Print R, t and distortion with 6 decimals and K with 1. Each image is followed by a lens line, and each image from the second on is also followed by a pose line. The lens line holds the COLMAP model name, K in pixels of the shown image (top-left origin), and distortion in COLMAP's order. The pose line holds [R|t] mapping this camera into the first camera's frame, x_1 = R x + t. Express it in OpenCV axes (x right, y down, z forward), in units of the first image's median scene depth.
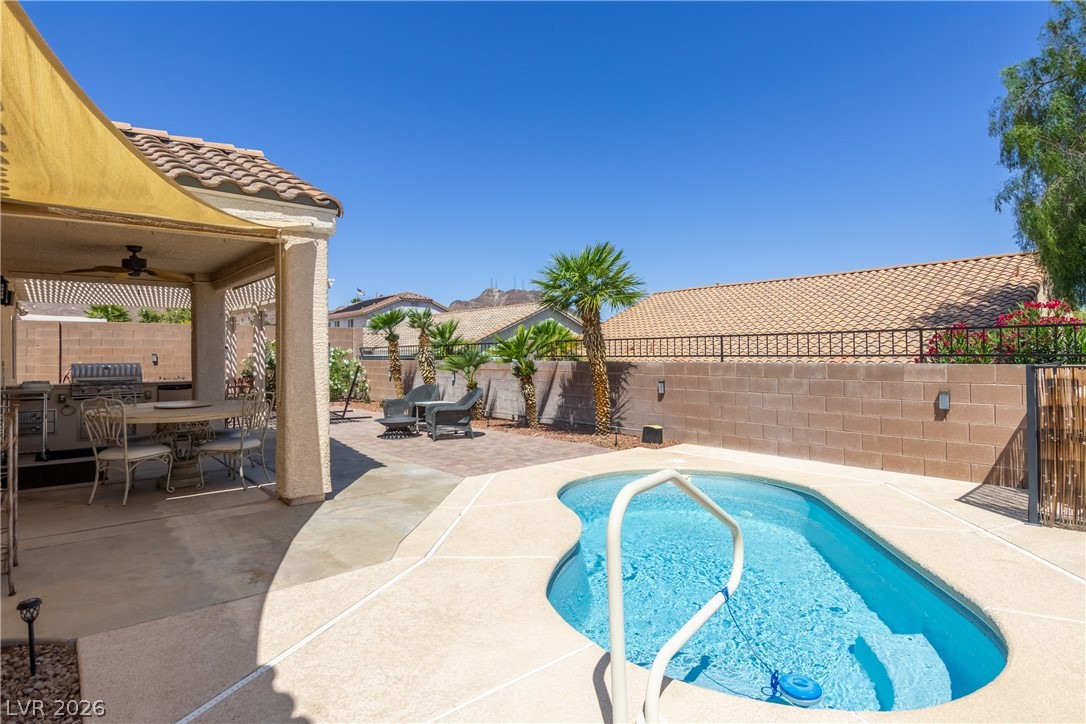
lens RADIAL K [[556.4, 0, 548.6], [0, 556.4, 358.1], [0, 0, 1]] dist [0.022423, -0.008814]
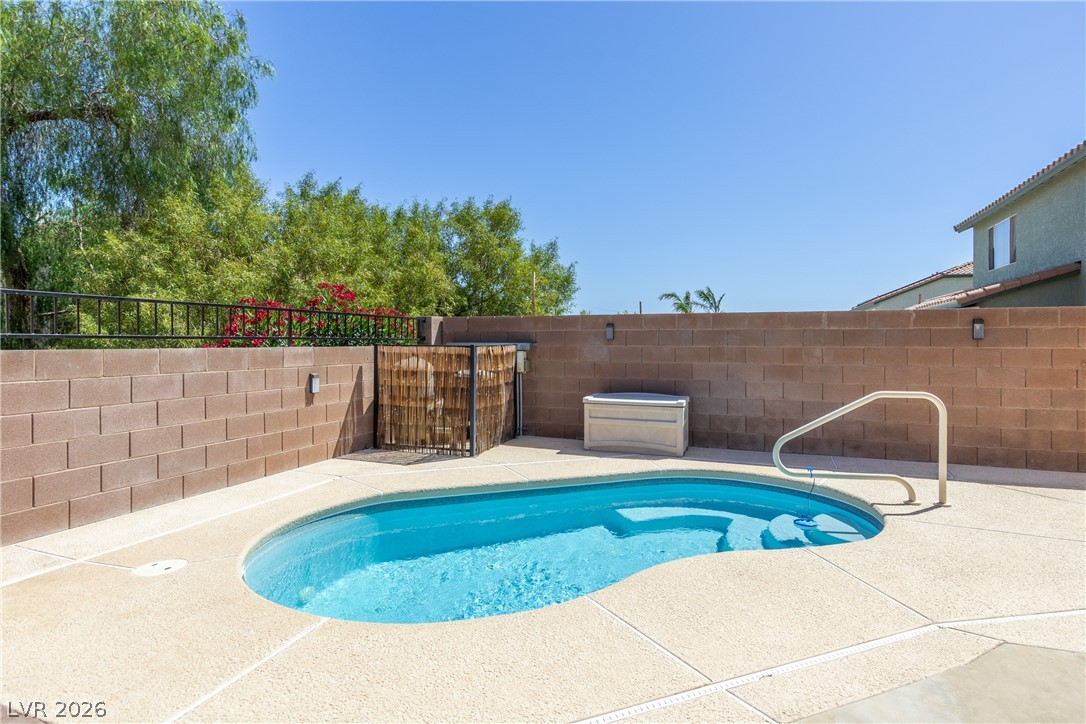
lens RADIAL K [[592.6, 0, 555.8], [0, 592.6, 338.7], [0, 0, 1]] dist [0.029240, -0.004205]
pose [[-0.494155, 0.011751, 0.869294, -0.417915], [0.007788, 0.999928, -0.009089, 0.008446], [-0.869339, 0.002278, -0.494212, 1.155859]]
